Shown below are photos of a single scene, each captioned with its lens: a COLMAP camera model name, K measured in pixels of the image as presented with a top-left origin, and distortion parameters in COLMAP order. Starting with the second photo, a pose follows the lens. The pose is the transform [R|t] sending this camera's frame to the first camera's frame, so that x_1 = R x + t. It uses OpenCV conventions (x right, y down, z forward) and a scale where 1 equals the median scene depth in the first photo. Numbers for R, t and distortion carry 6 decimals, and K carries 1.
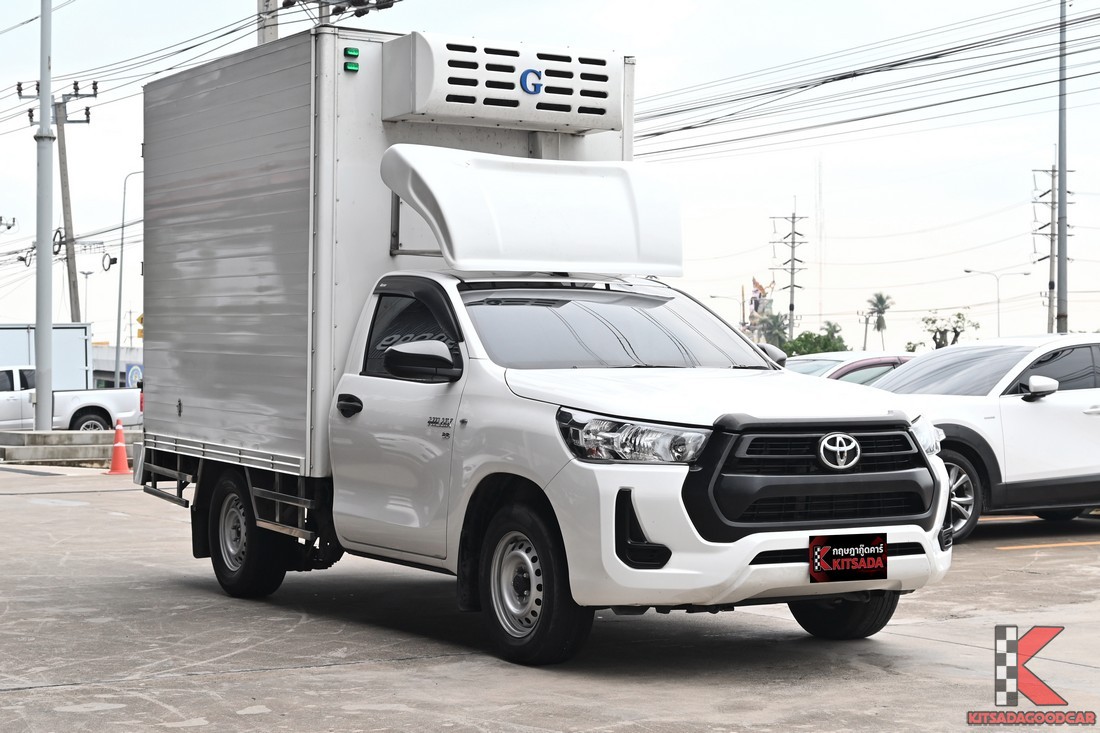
lens RADIAL K [[1916.2, 0, 549.4], [0, 1916.2, 365.7], [0, 0, 1]] dist [-0.035085, 0.000000]
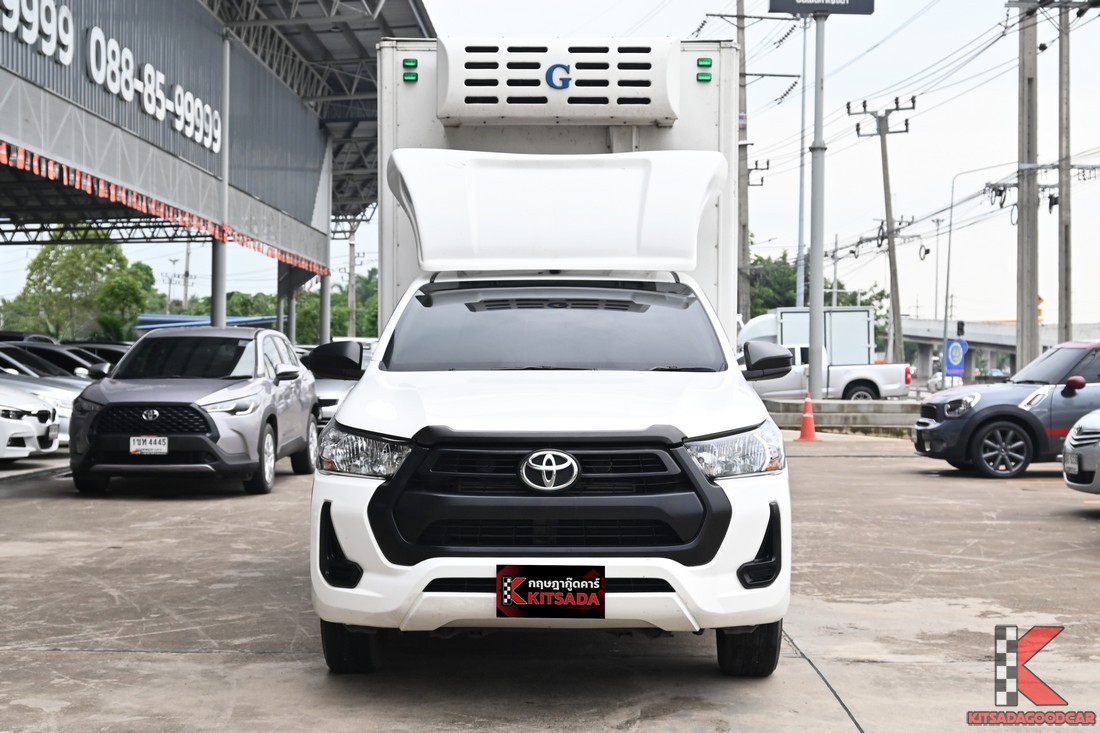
lens RADIAL K [[1615.4, 0, 549.9], [0, 1615.4, 363.5], [0, 0, 1]] dist [-0.002257, 0.000000]
pose [[0.859231, 0.005216, -0.511561, 0.418404], [0.002593, 0.999891, 0.014550, -0.012286], [0.511581, -0.013828, 0.859124, 0.280997]]
